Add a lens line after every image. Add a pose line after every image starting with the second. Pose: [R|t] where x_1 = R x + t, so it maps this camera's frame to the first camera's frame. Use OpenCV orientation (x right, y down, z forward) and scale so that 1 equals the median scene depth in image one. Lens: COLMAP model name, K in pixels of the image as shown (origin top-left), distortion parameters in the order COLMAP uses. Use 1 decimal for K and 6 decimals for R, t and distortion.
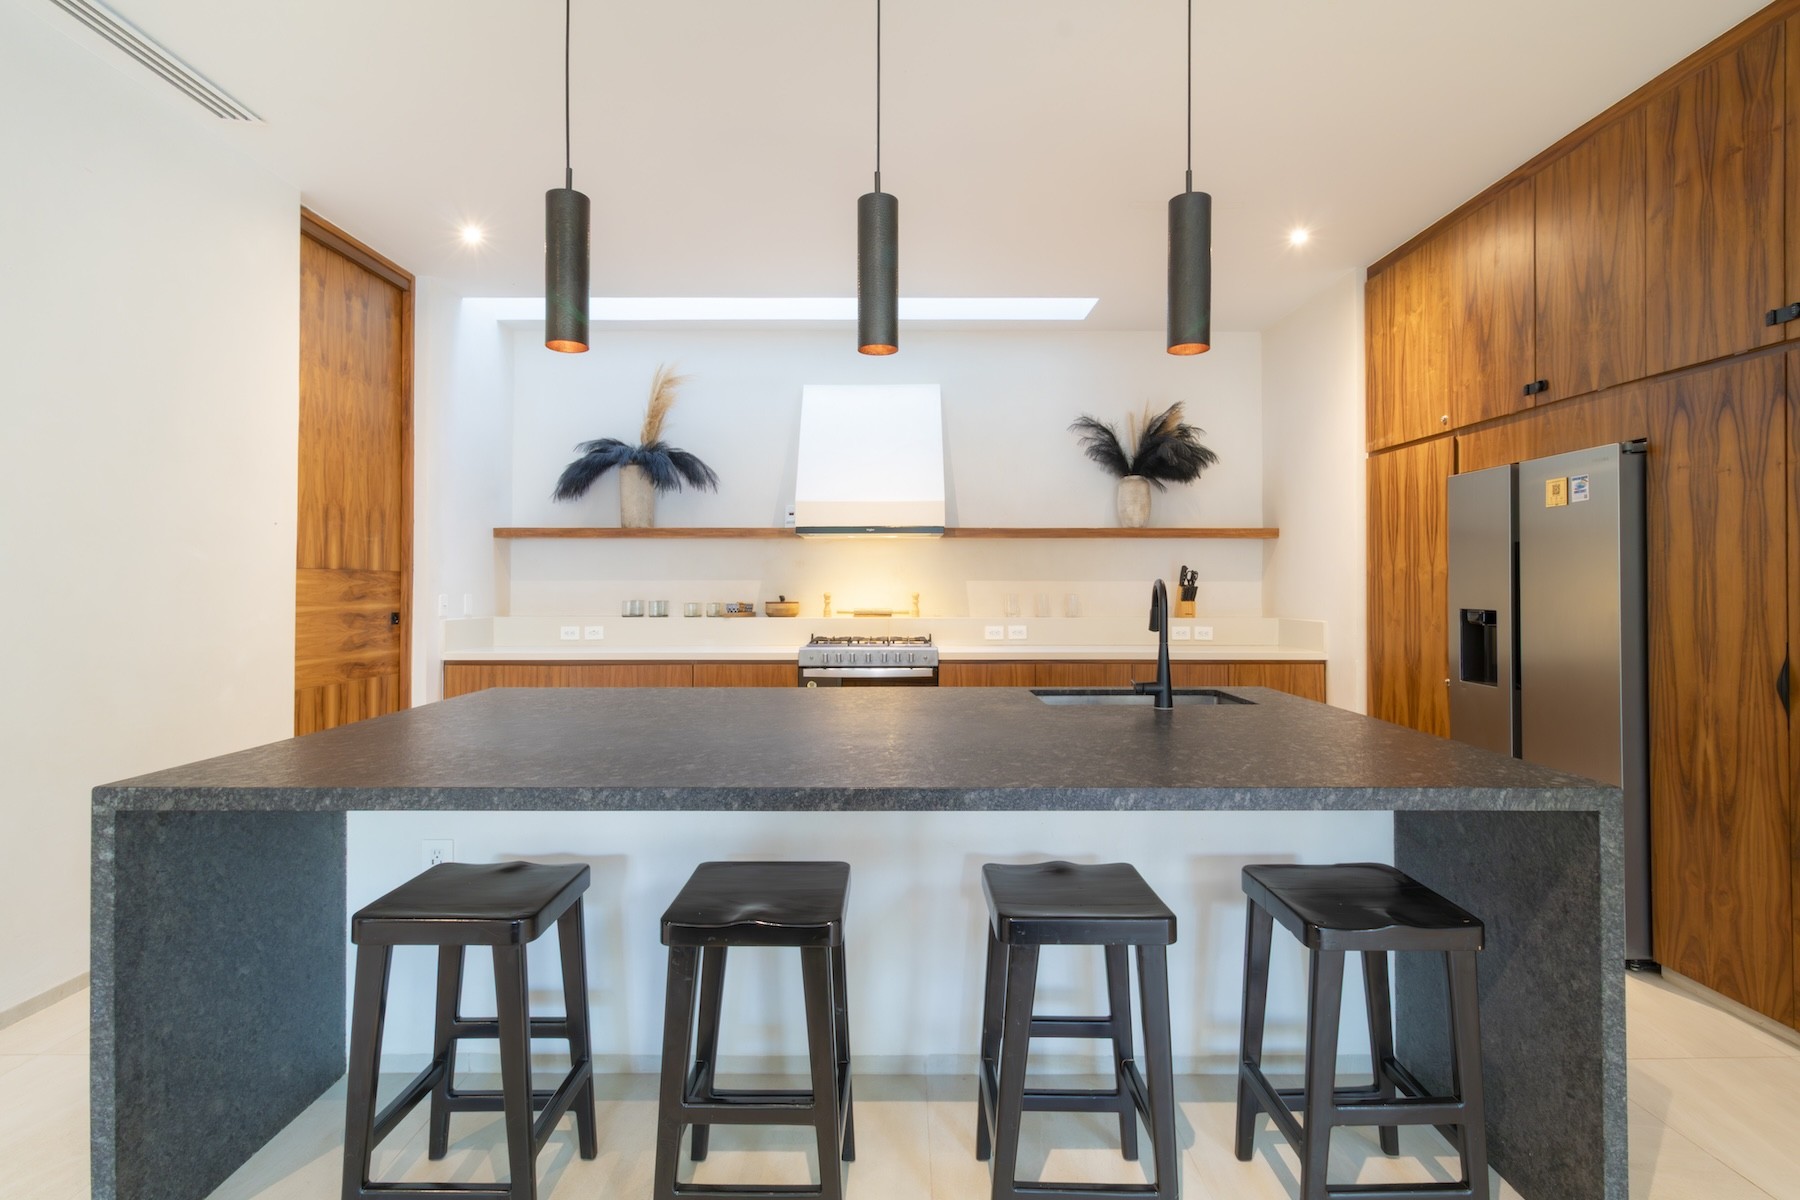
lens RADIAL K [[833.0, 0, 892.2], [0, 833.0, 575.3], [0, 0, 1]] dist [0.001095, 0.000643]
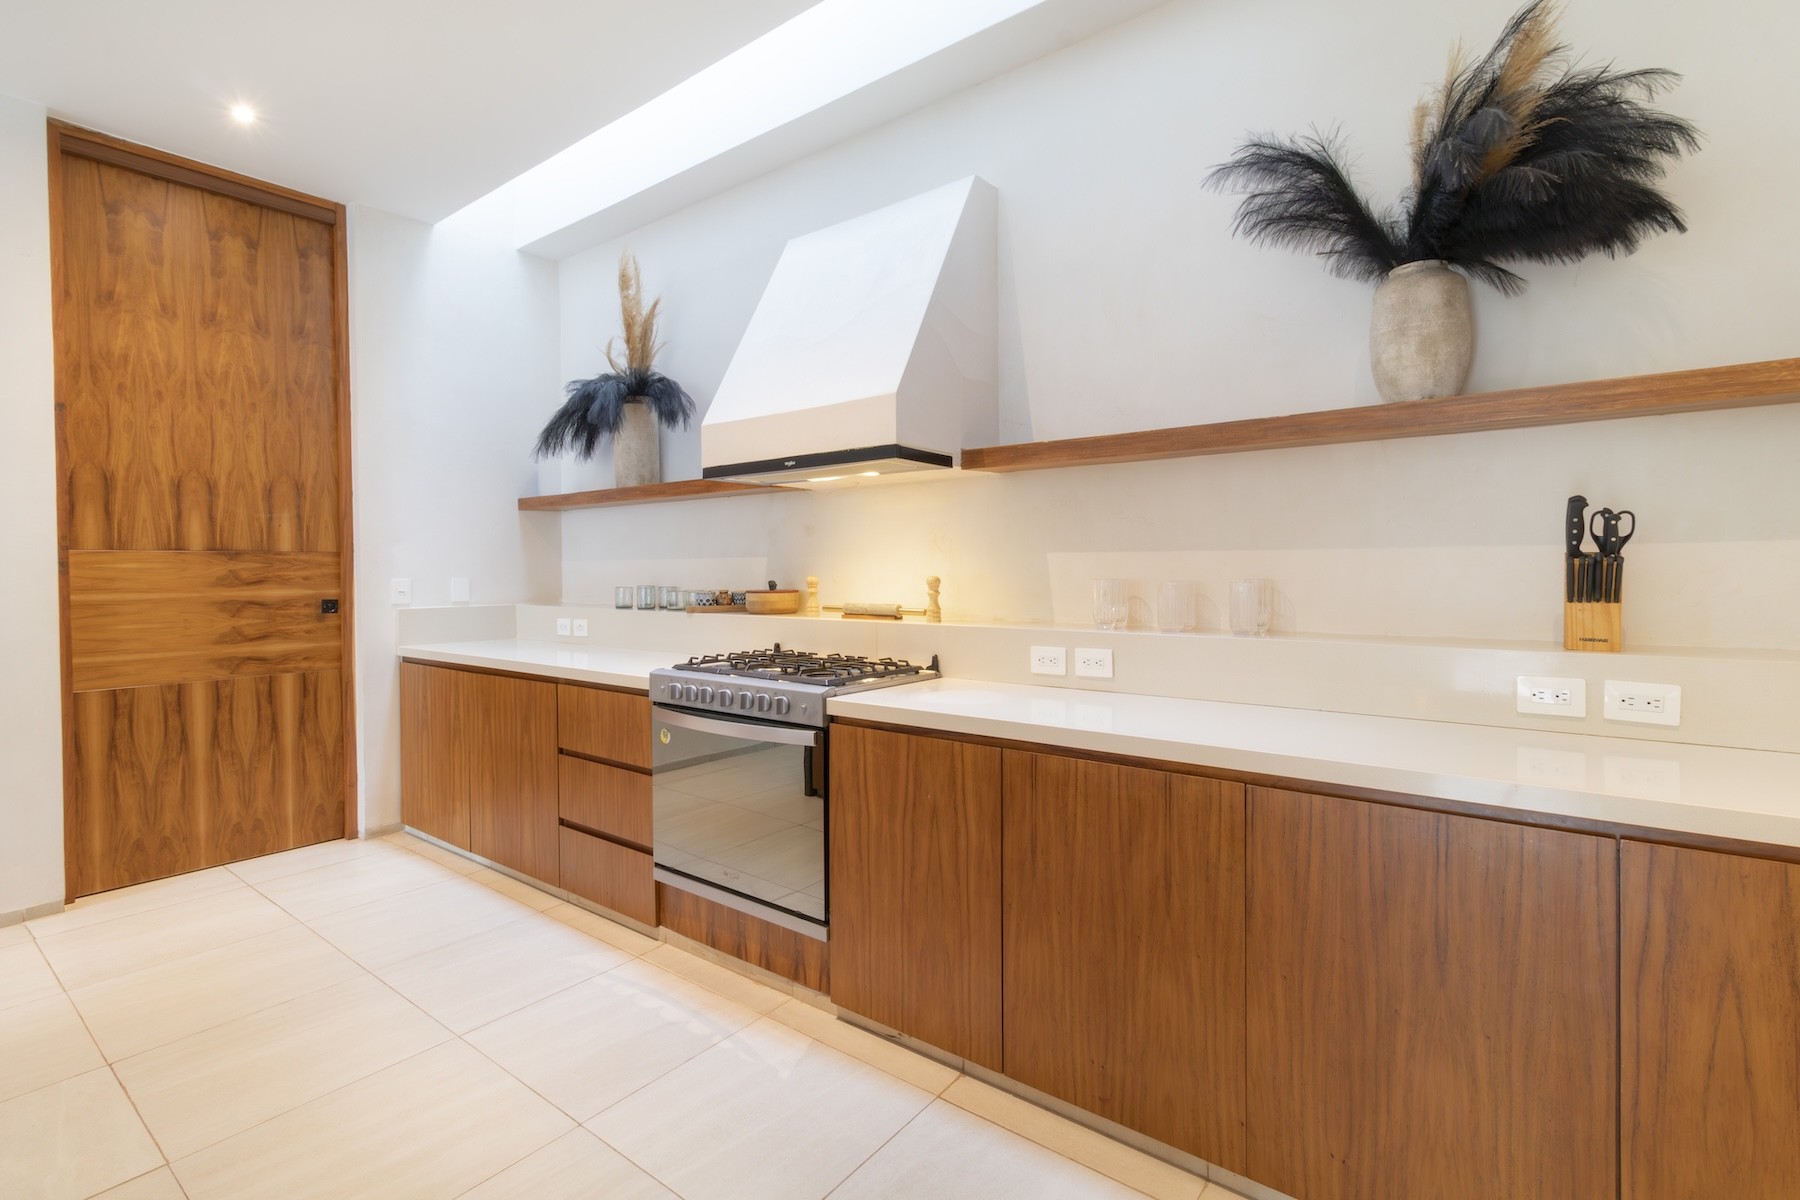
lens RADIAL K [[833.0, 0, 892.2], [0, 833.0, 575.3], [0, 0, 1]] dist [0.001095, 0.000643]
pose [[0.794593, 0.000226, -0.607142, 0.418968], [0.015292, 0.999675, 0.020384, 0.011358], [0.606950, -0.025481, 0.794332, 0.701378]]
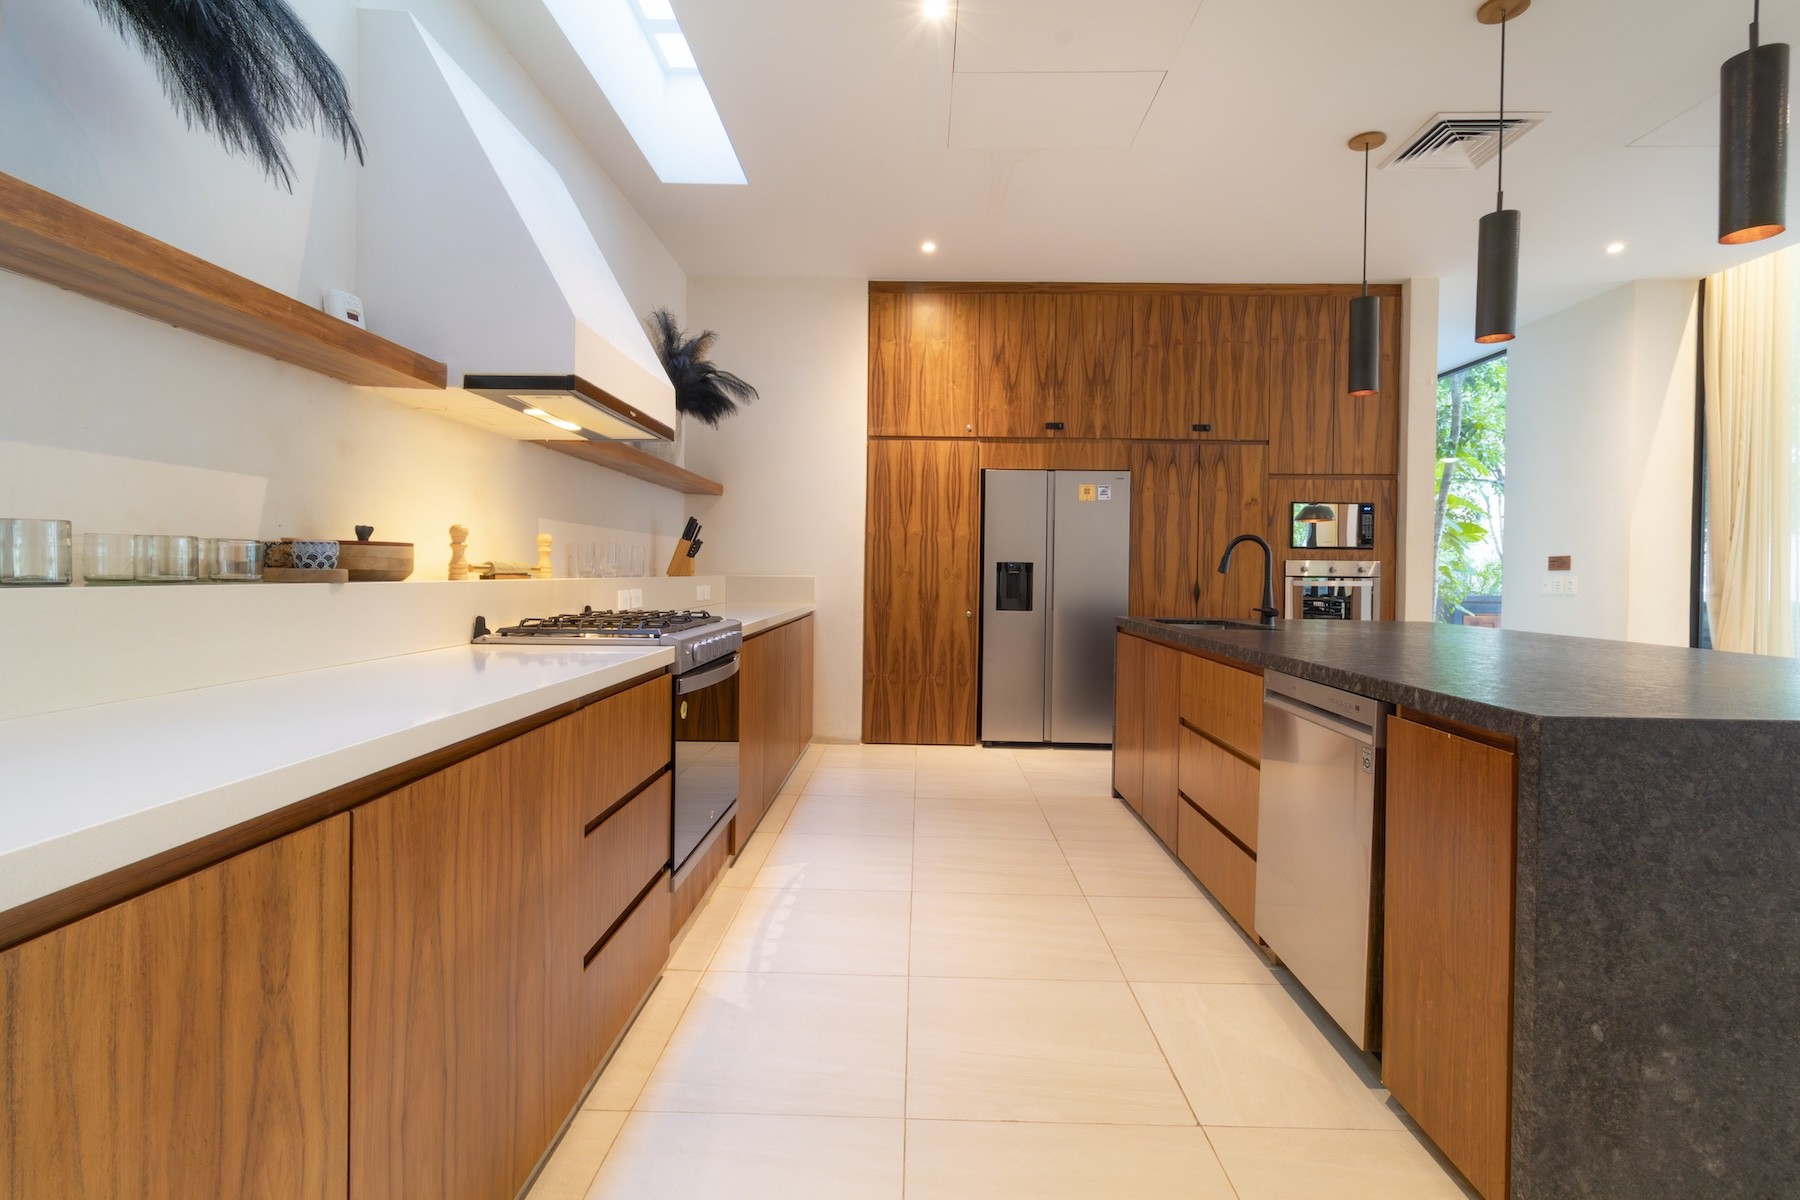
lens RADIAL K [[833.3, 0, 892.6], [0, 833.3, 580.7], [0, 0, 1]] dist [0.034094, 0.000083]
pose [[0.028624, -0.011647, 0.999522, -0.662186], [-0.024201, 0.999631, 0.012341, 0.049766], [-0.999297, -0.024543, 0.028331, 0.950051]]
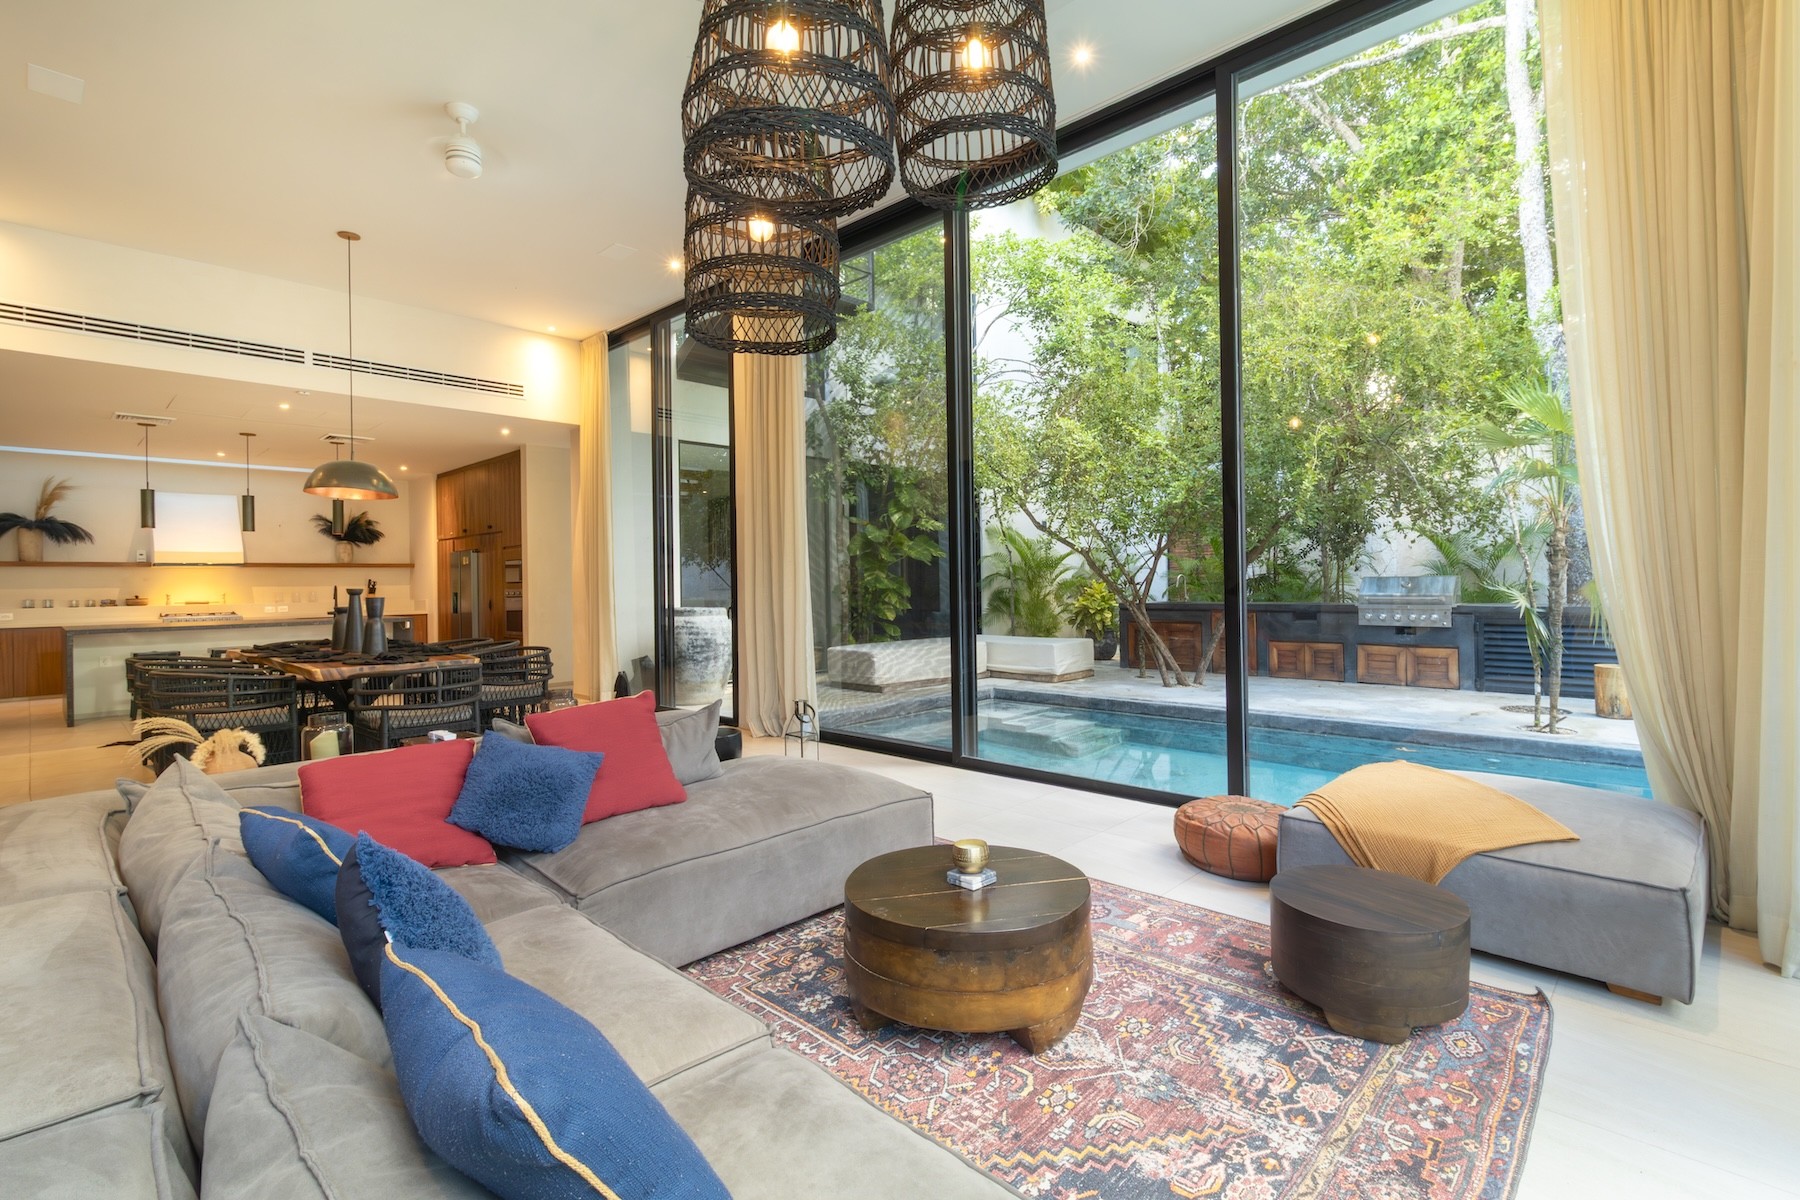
lens RADIAL K [[833.3, 0, 892.6], [0, 833.3, 580.7], [0, 0, 1]] dist [0.034094, 0.000083]
pose [[0.682310, -0.006542, 0.731034, -0.499848], [0.002480, 0.999975, 0.006633, -0.025681], [-0.731059, -0.002713, 0.682309, -2.208779]]
